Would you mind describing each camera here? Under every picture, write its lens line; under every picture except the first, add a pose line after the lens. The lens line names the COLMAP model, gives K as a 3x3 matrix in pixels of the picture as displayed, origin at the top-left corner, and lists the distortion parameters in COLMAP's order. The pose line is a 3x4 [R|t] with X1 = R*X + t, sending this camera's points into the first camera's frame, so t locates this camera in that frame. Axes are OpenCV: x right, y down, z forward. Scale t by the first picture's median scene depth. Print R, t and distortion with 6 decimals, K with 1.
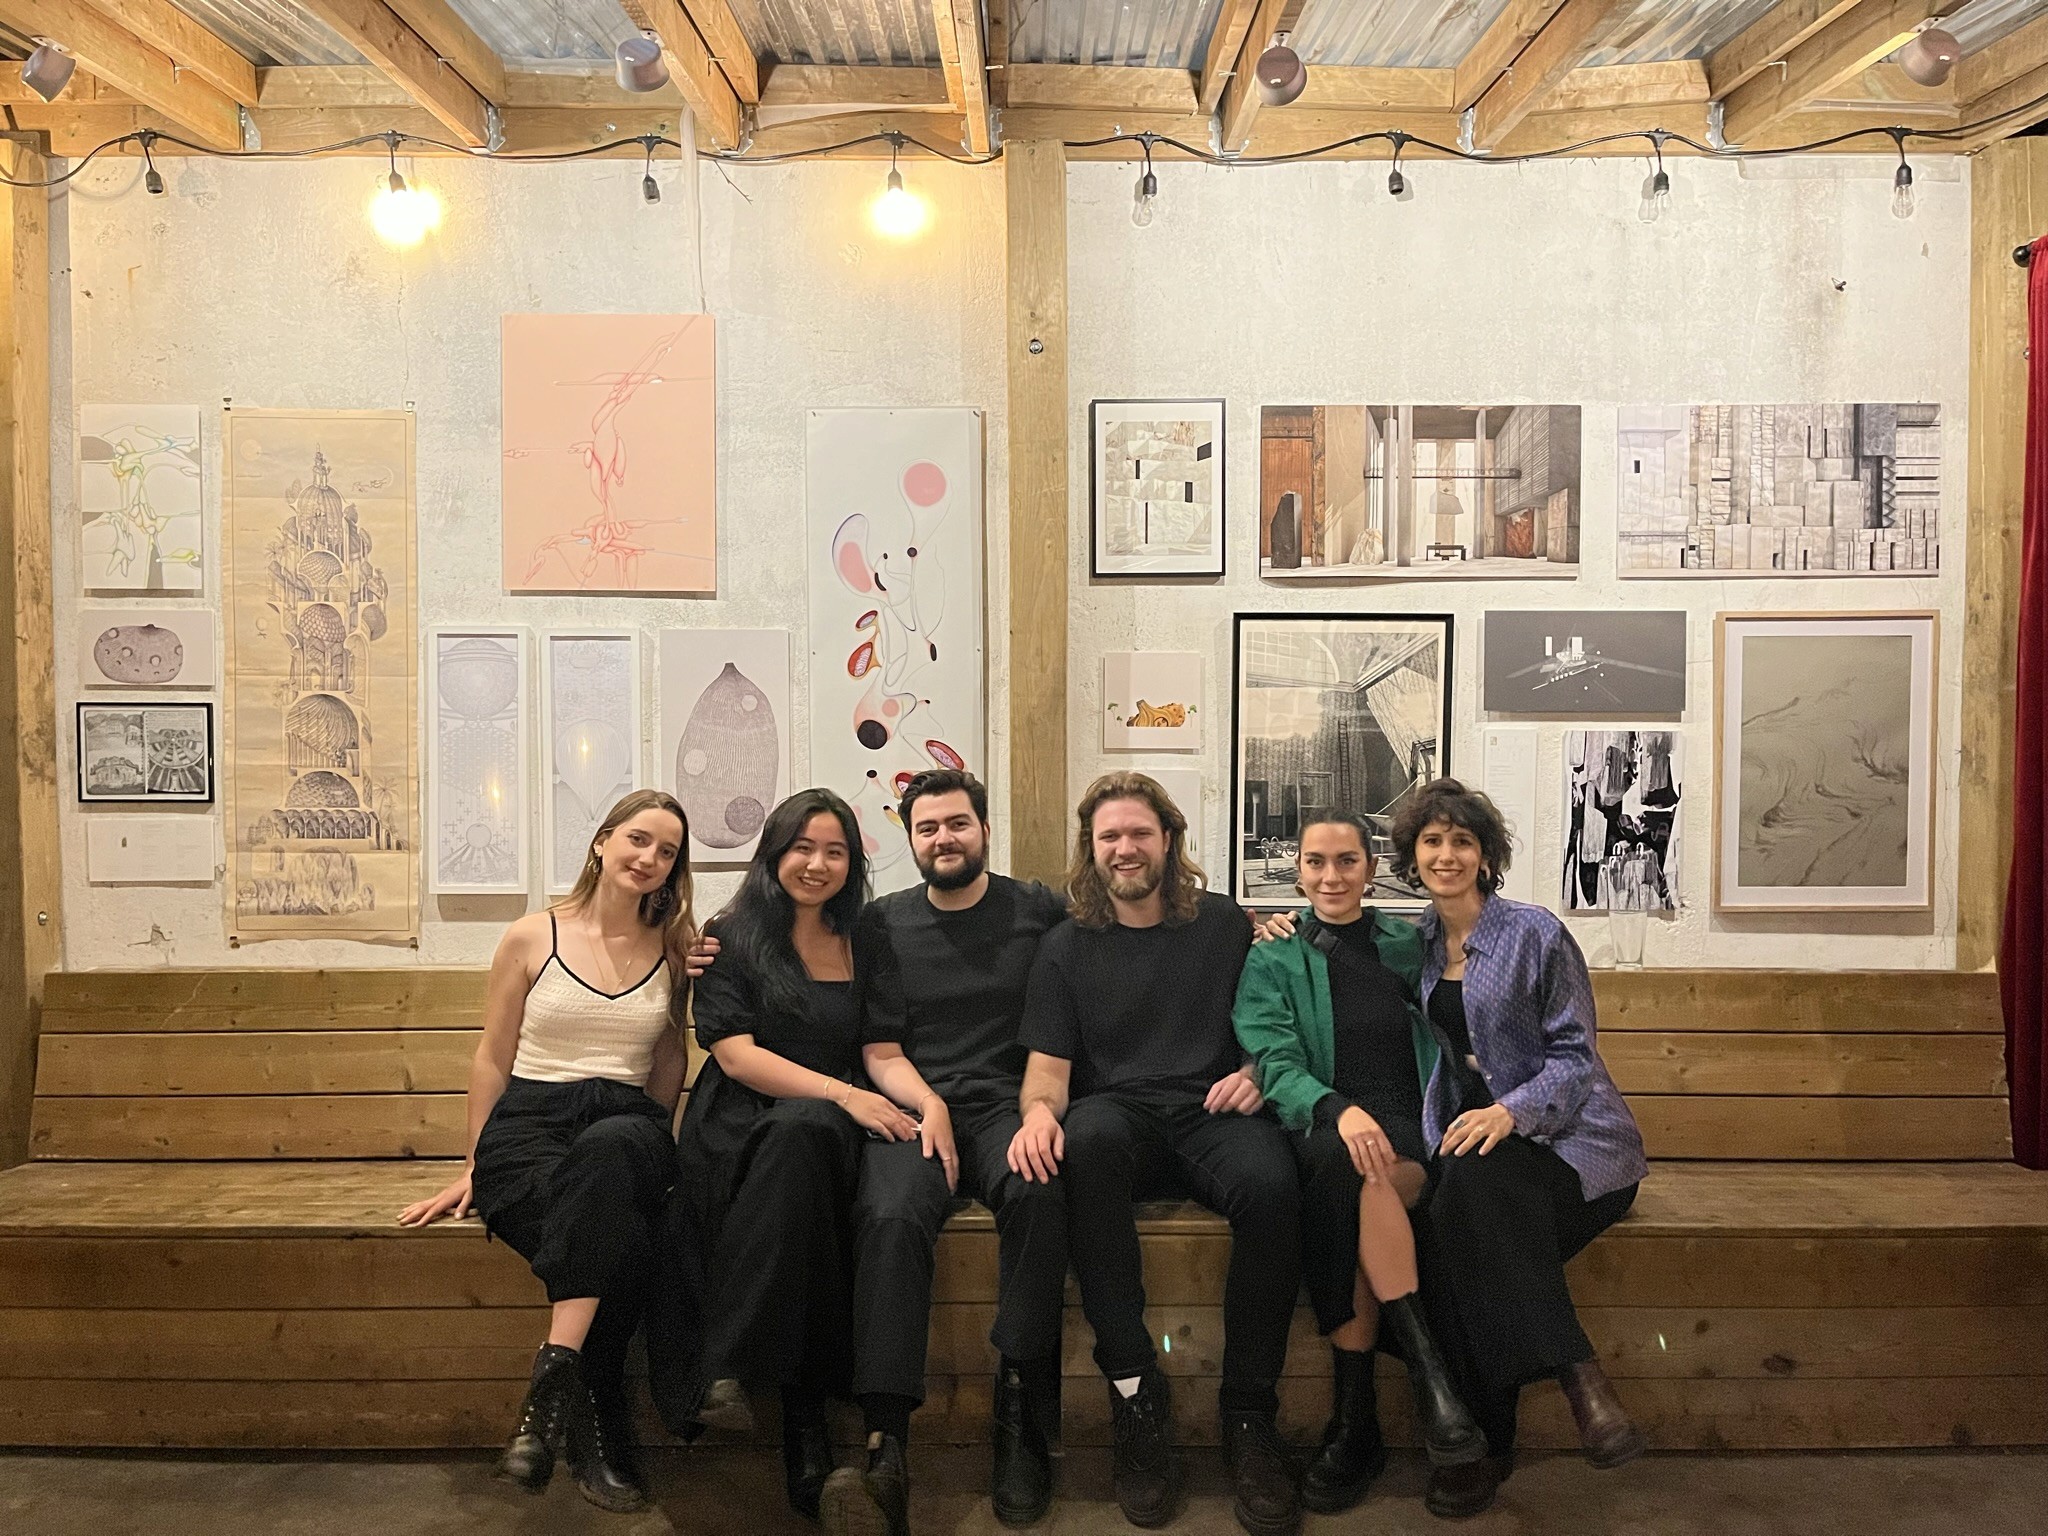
lens RADIAL K [[1556.2, 0, 1024.0], [0, 1556.2, 768.0], [0, 0, 1]] dist [0.056336, -0.090620]
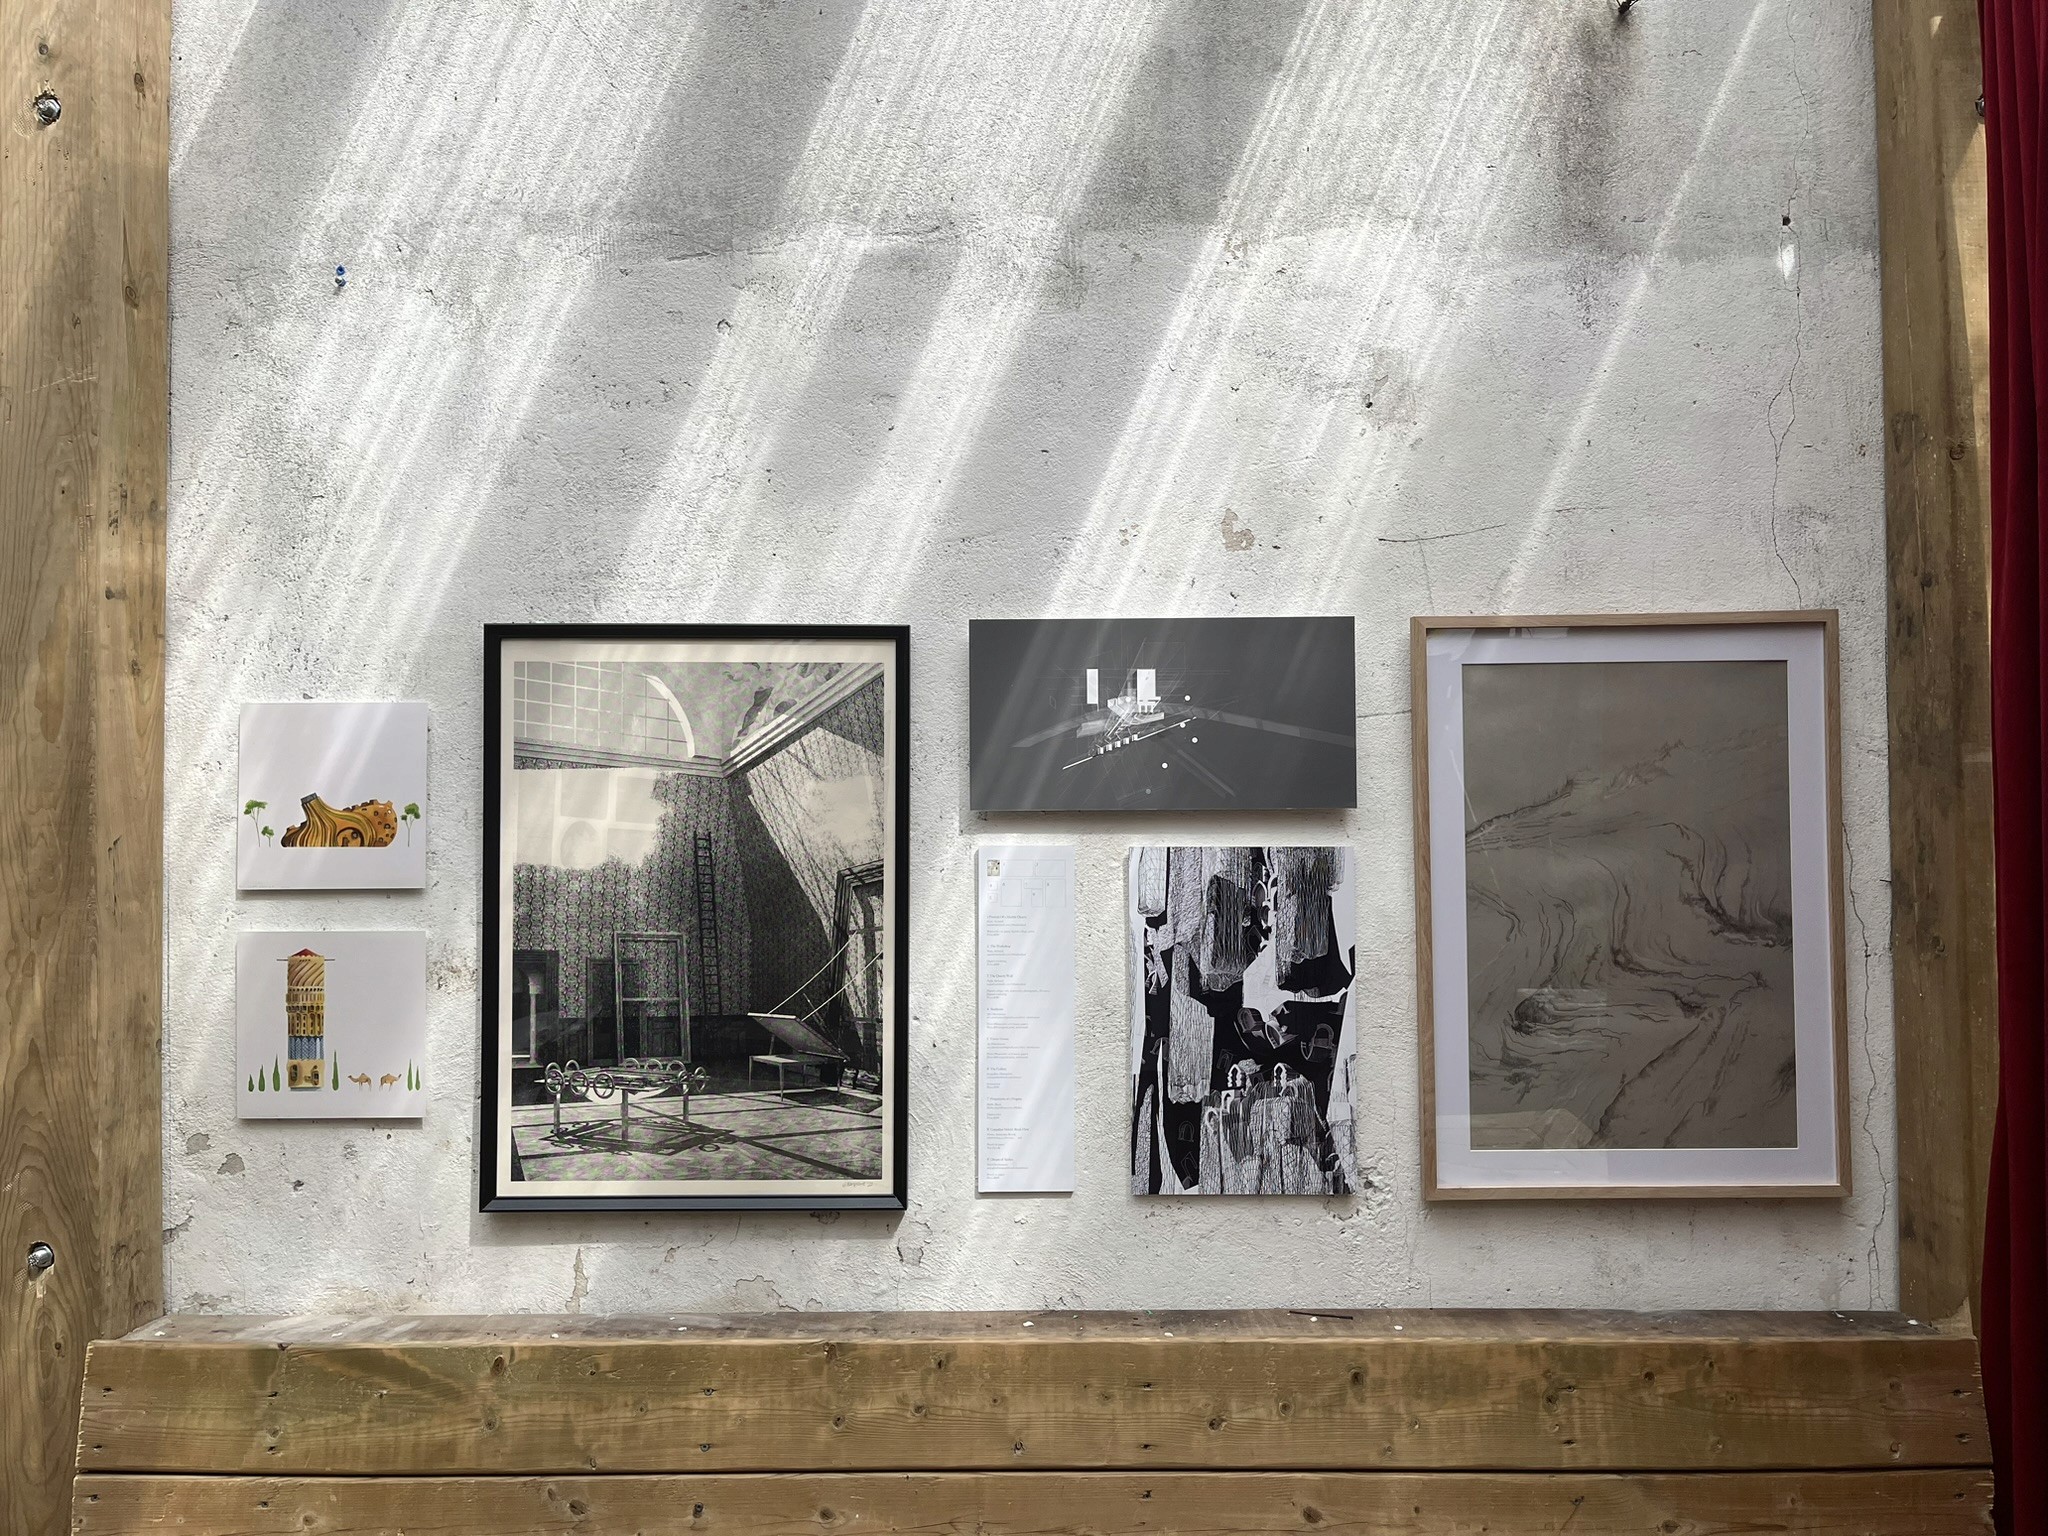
lens RADIAL K [[1556.2, 0, 1024.0], [0, 1556.2, 768.0], [0, 0, 1]] dist [0.056336, -0.090620]
pose [[0.999959, -0.008823, 0.002240, 0.310559], [0.008940, 0.998203, -0.059254, -0.019971], [-0.001713, 0.059271, 0.998240, 0.482335]]
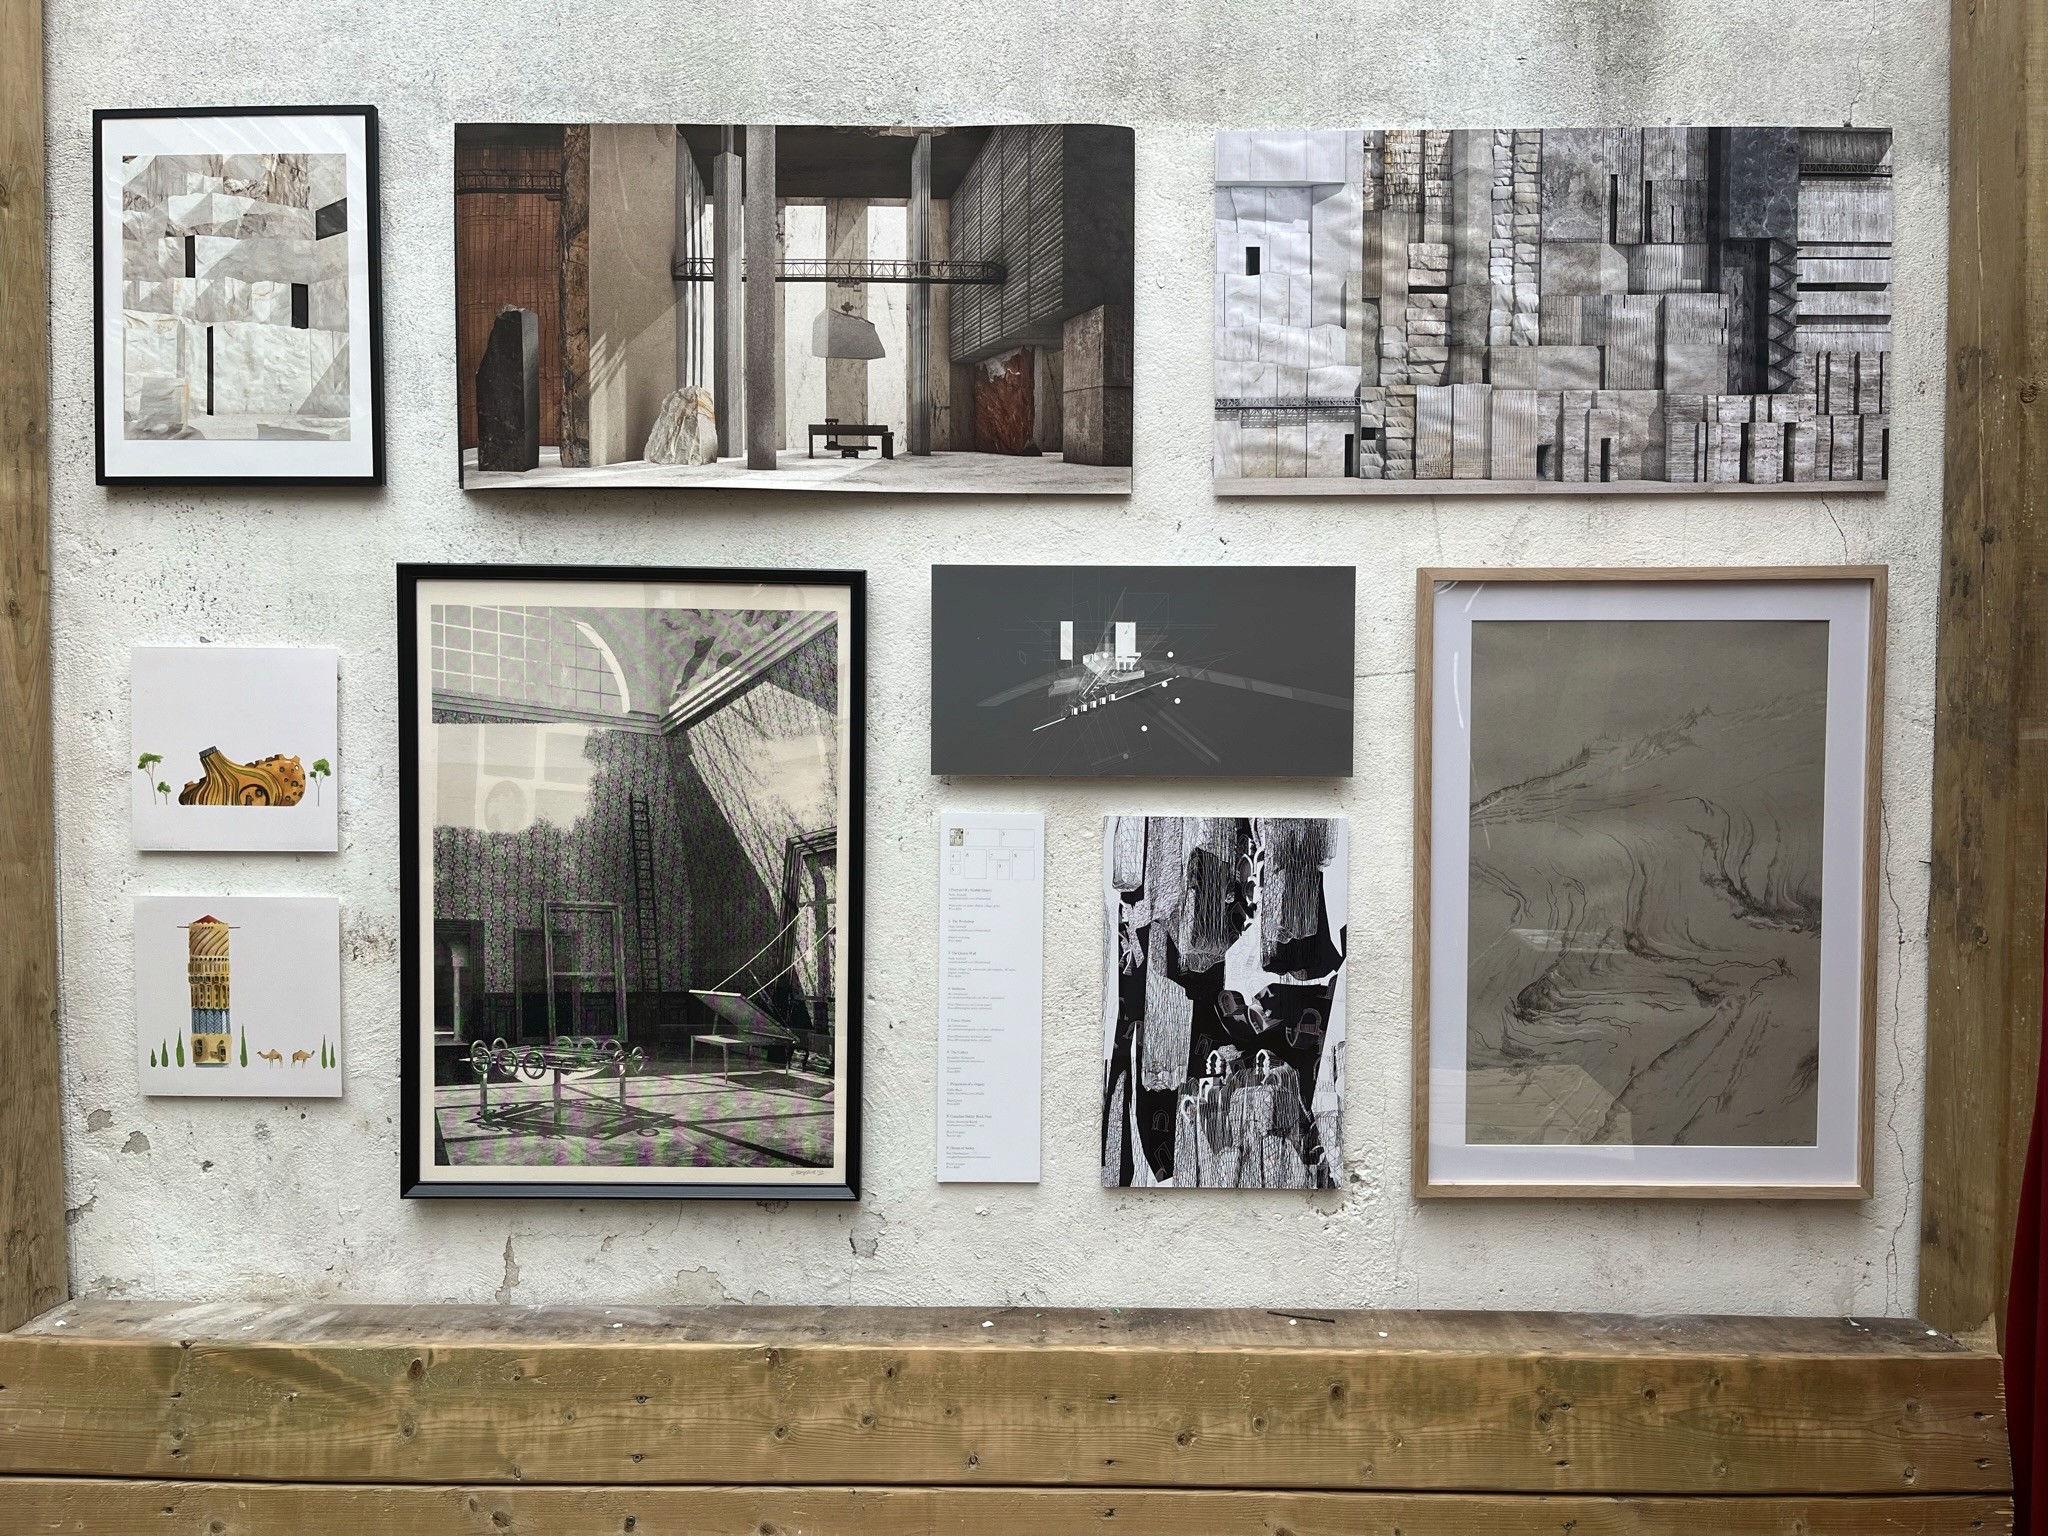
lens RADIAL K [[1556.2, 0, 1024.0], [0, 1556.2, 768.0], [0, 0, 1]] dist [0.056336, -0.090620]
pose [[0.999992, 0.002897, 0.002815, 0.320607], [-0.002912, 0.999981, 0.005447, -0.041305], [-0.002799, -0.005455, 0.999981, 0.525252]]
